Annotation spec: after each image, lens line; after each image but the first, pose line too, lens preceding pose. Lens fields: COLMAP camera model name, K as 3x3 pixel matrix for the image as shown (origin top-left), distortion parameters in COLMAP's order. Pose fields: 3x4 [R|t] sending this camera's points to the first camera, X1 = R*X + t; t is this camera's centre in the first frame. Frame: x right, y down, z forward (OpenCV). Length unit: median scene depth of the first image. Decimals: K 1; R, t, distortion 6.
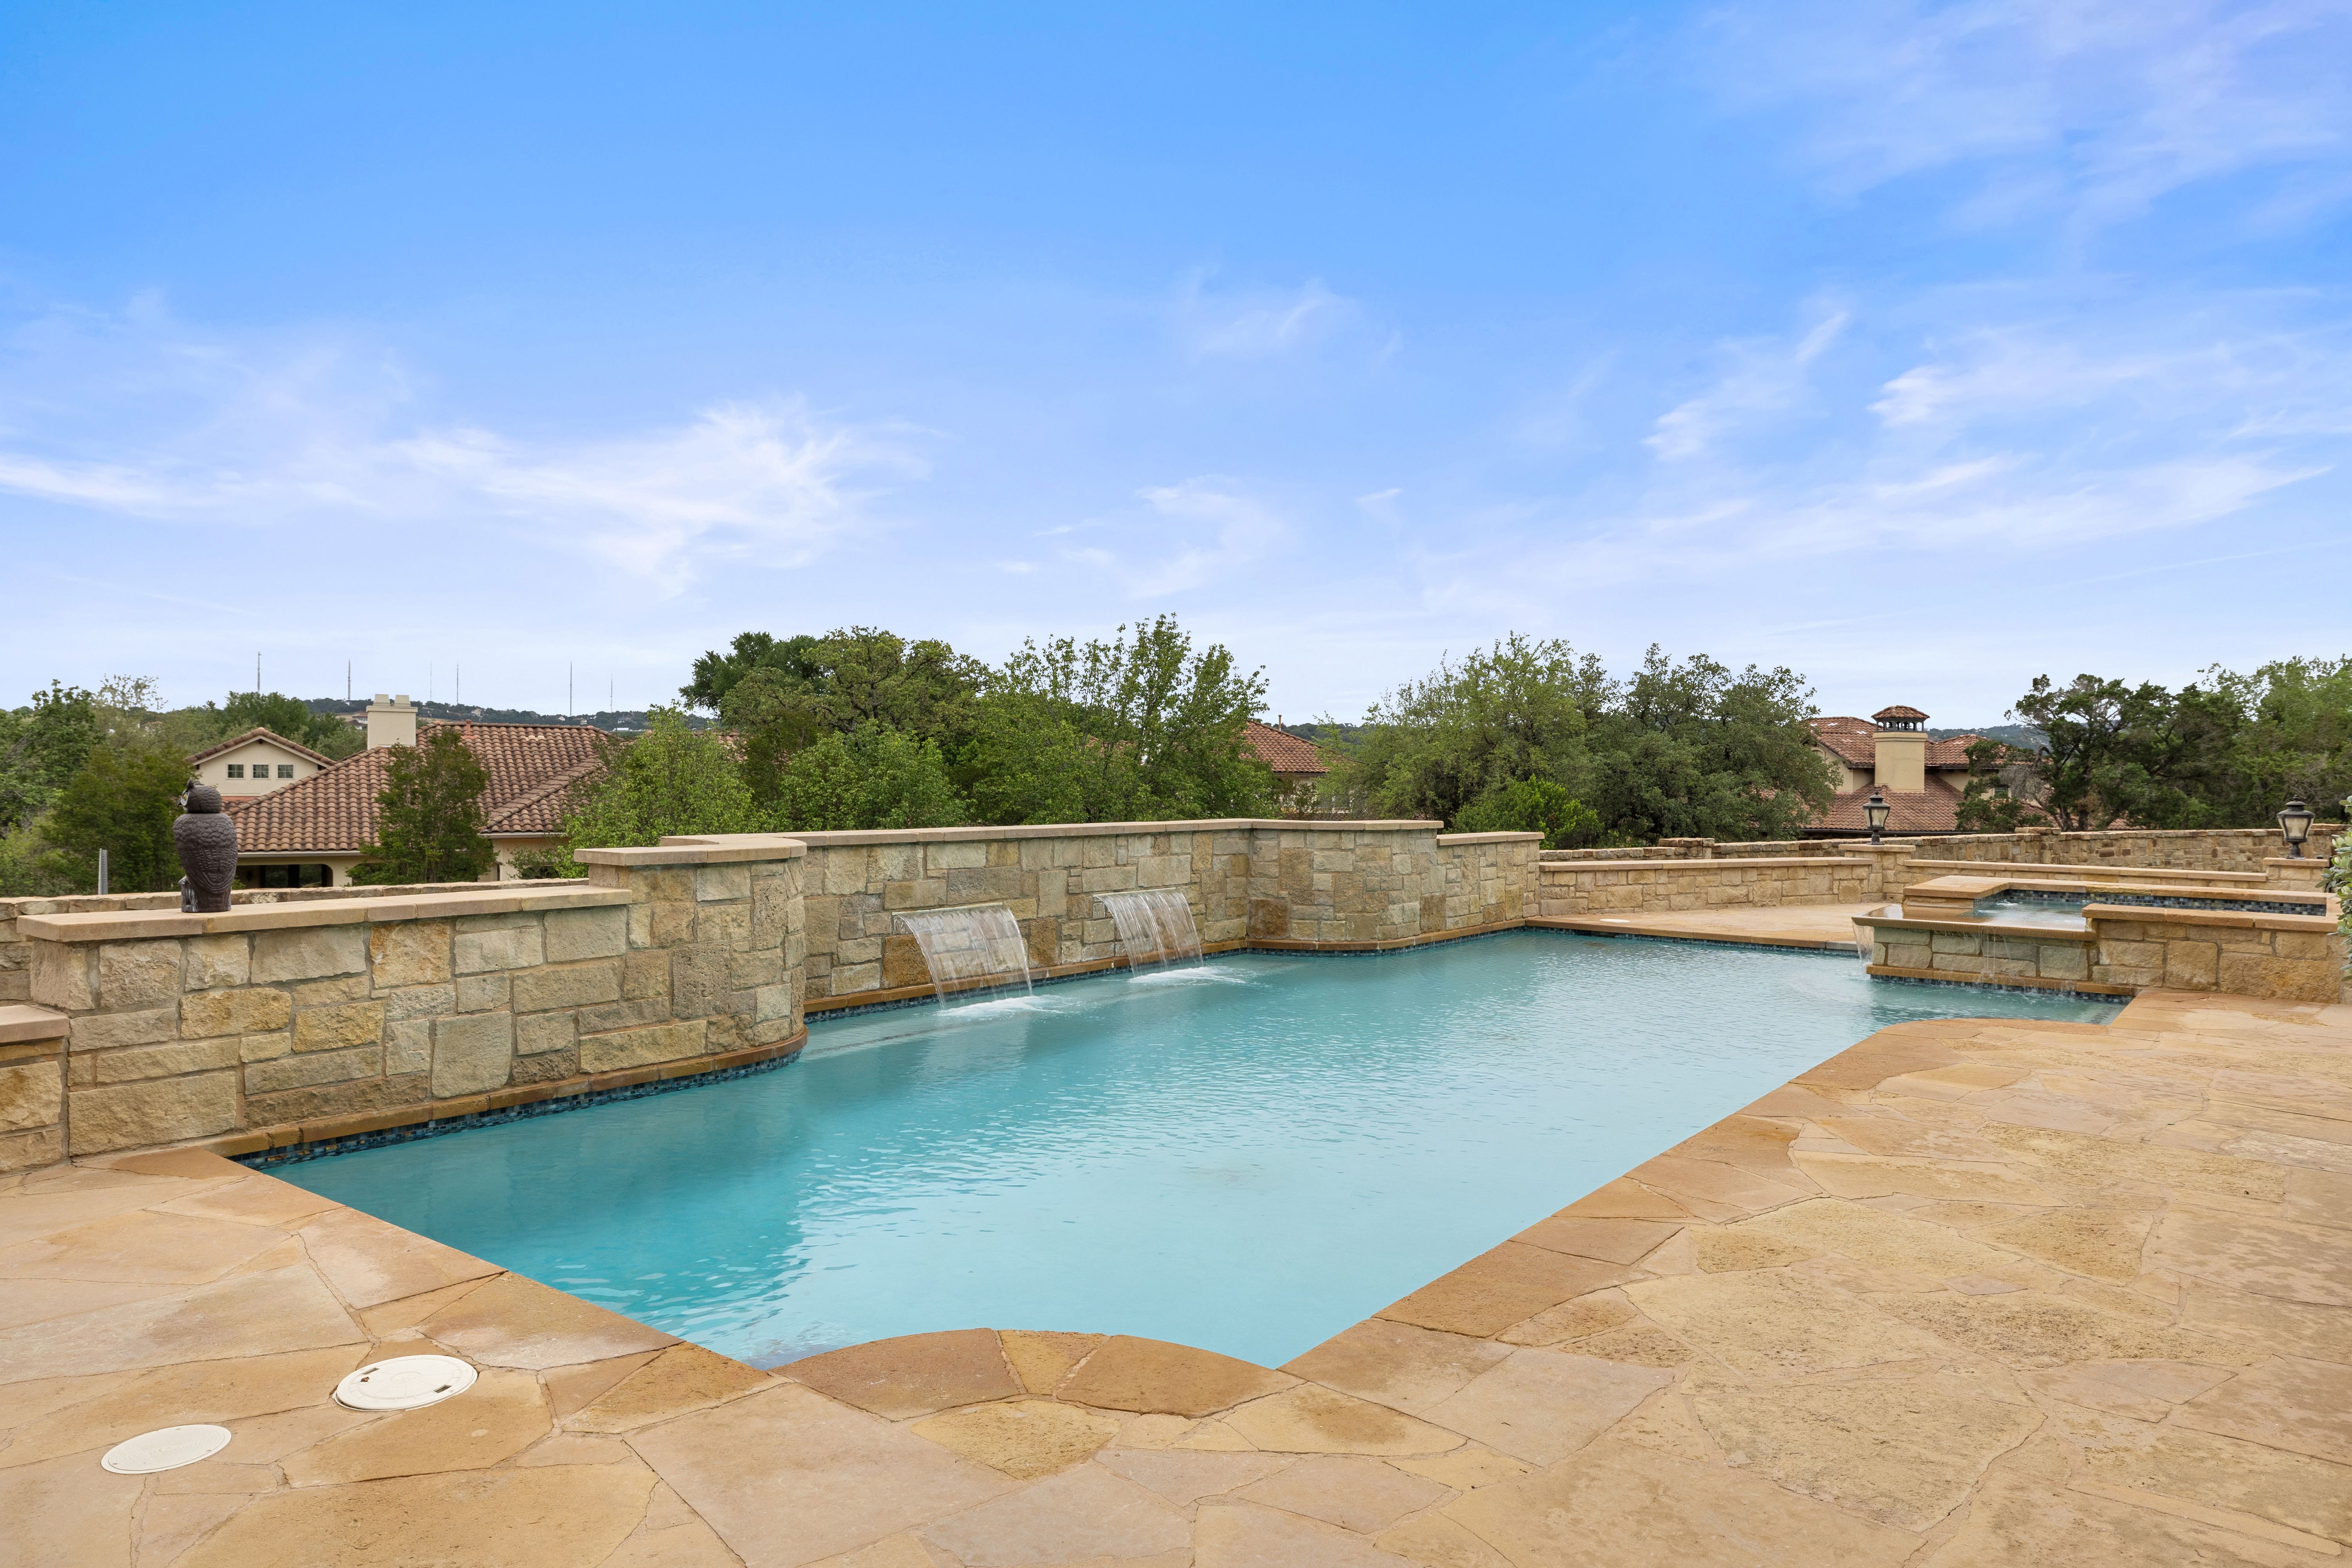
lens RADIAL K [[1504.9, 0, 1176.0], [0, 1504.9, 784.0], [0, 0, 1]] dist [-0.001489, -0.000213]
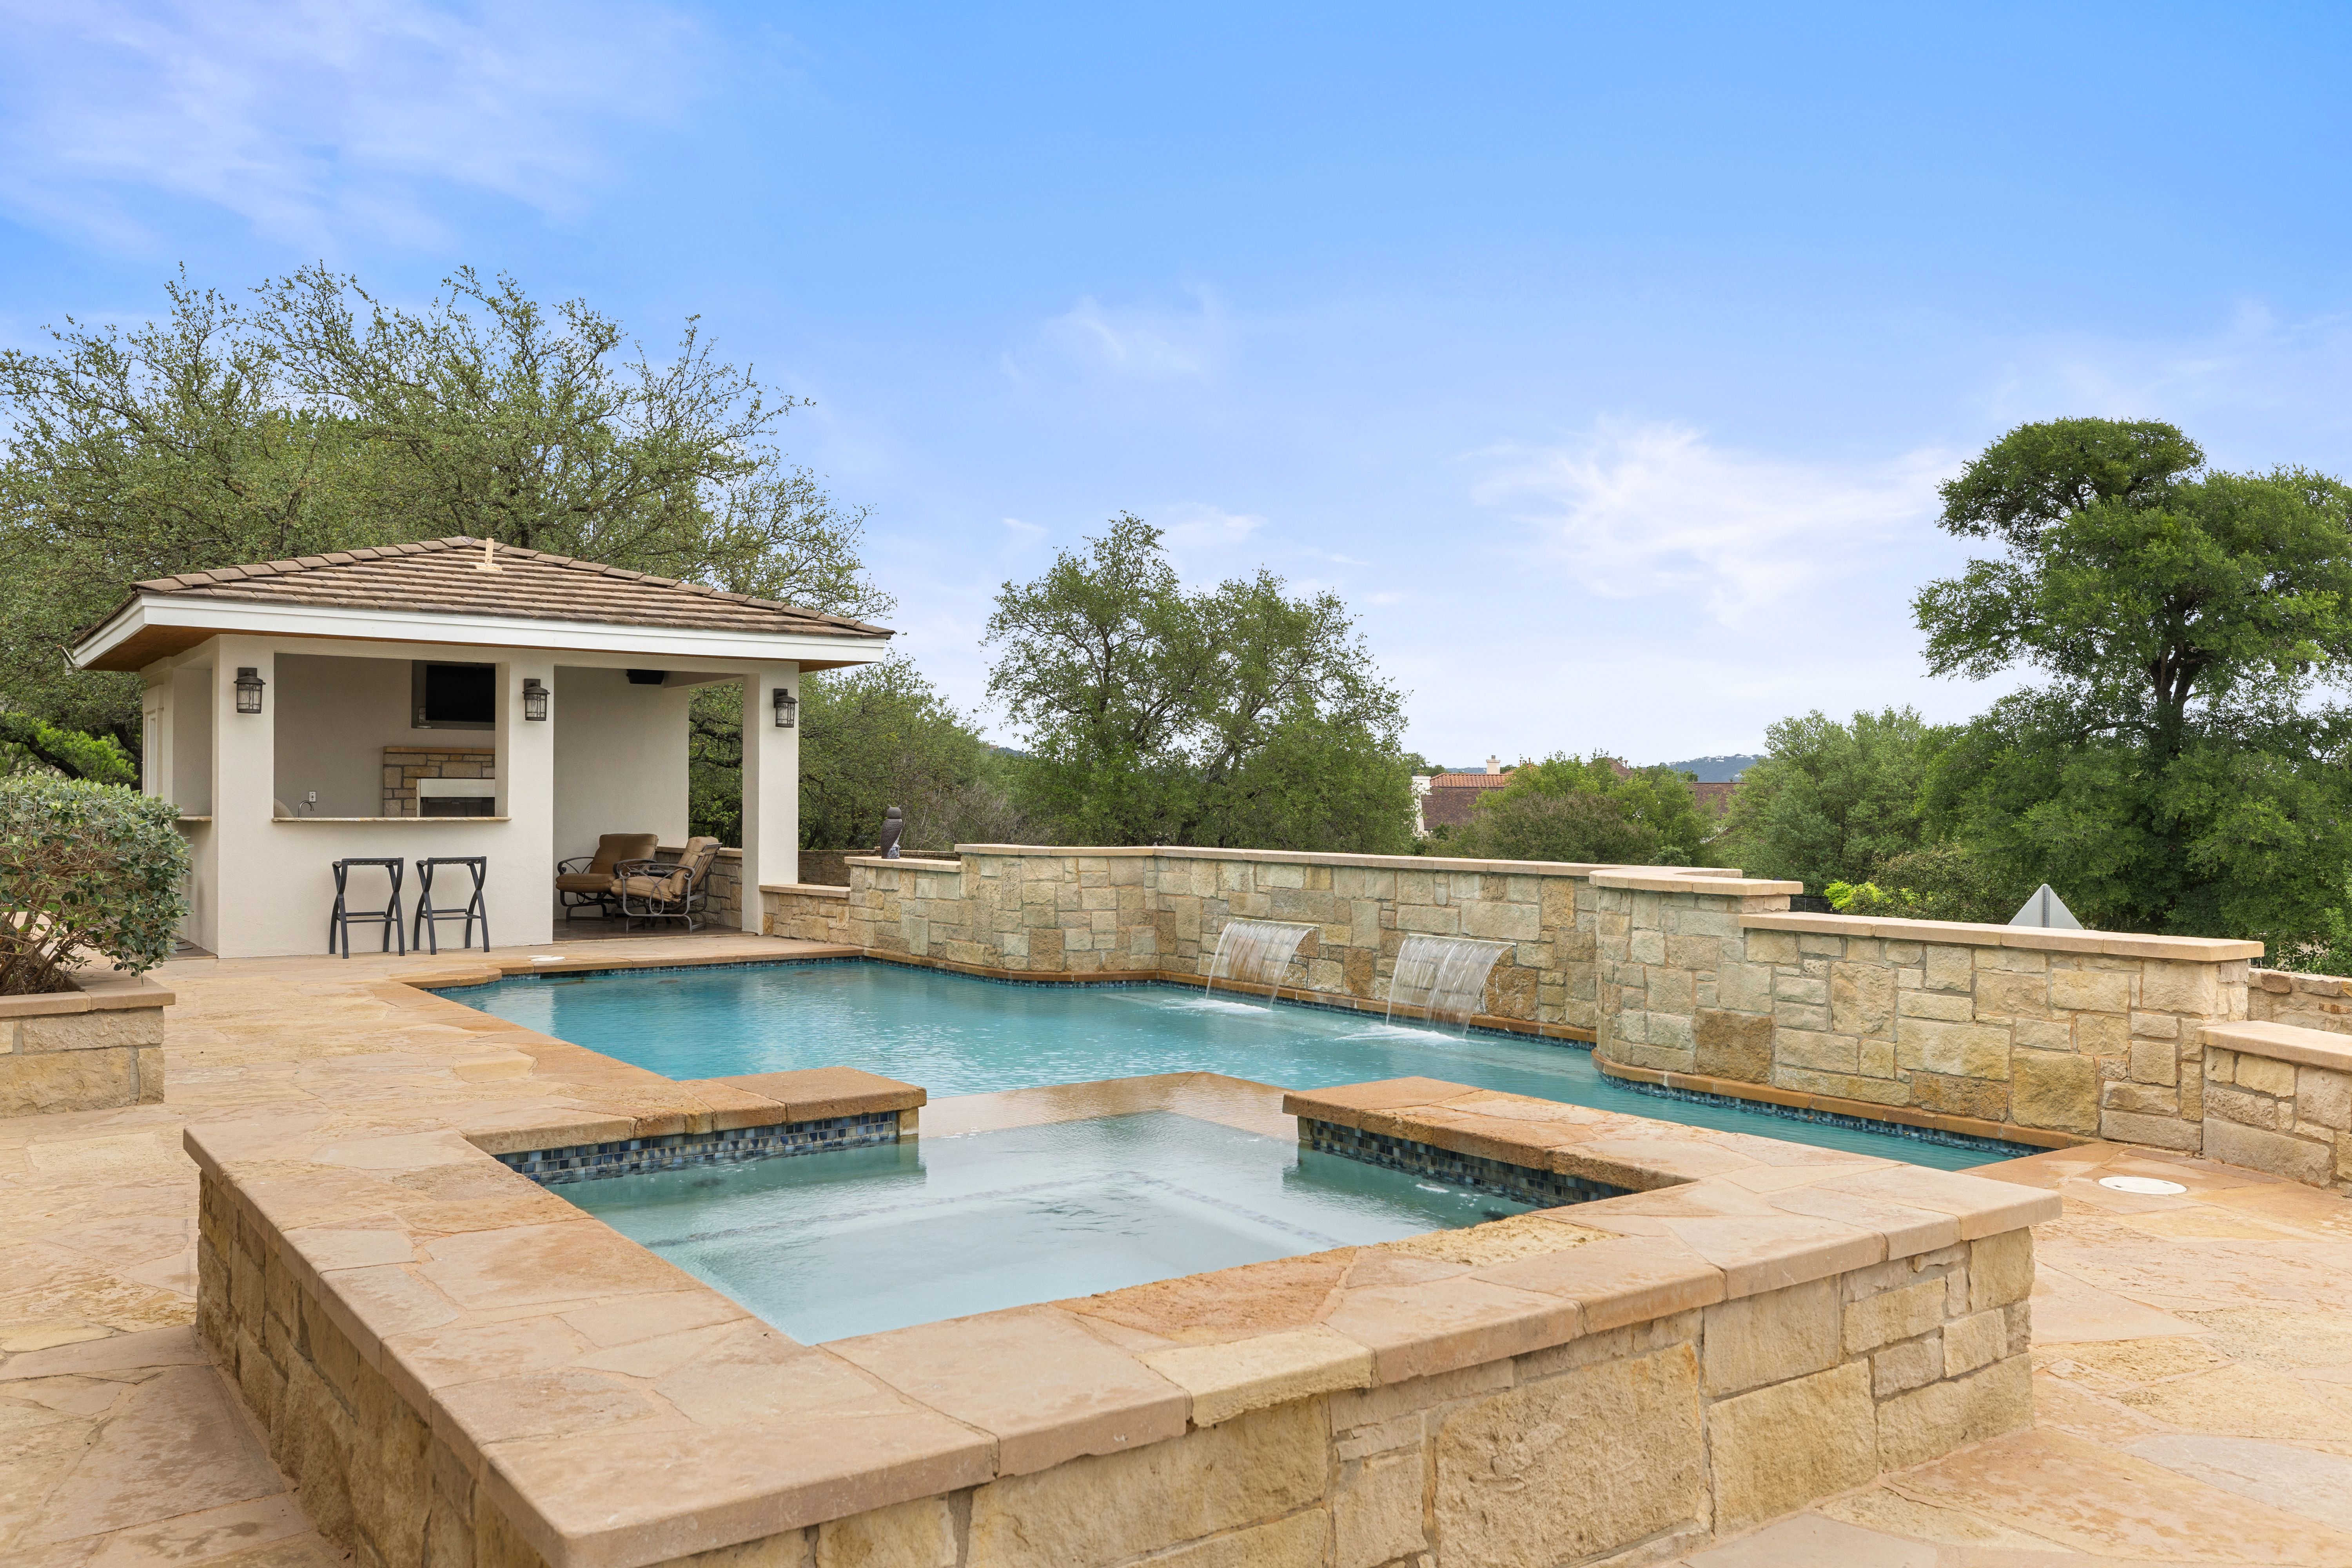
lens RADIAL K [[1813.3, 0, 1176.0], [0, 1813.3, 784.0], [0, 0, 1]] dist [0.001358, 0.000039]
pose [[-0.296634, -0.021009, -0.954760, 1.092076], [-0.015468, 0.999733, -0.017193, 0.003775], [0.954866, 0.009668, -0.296879, 1.245241]]
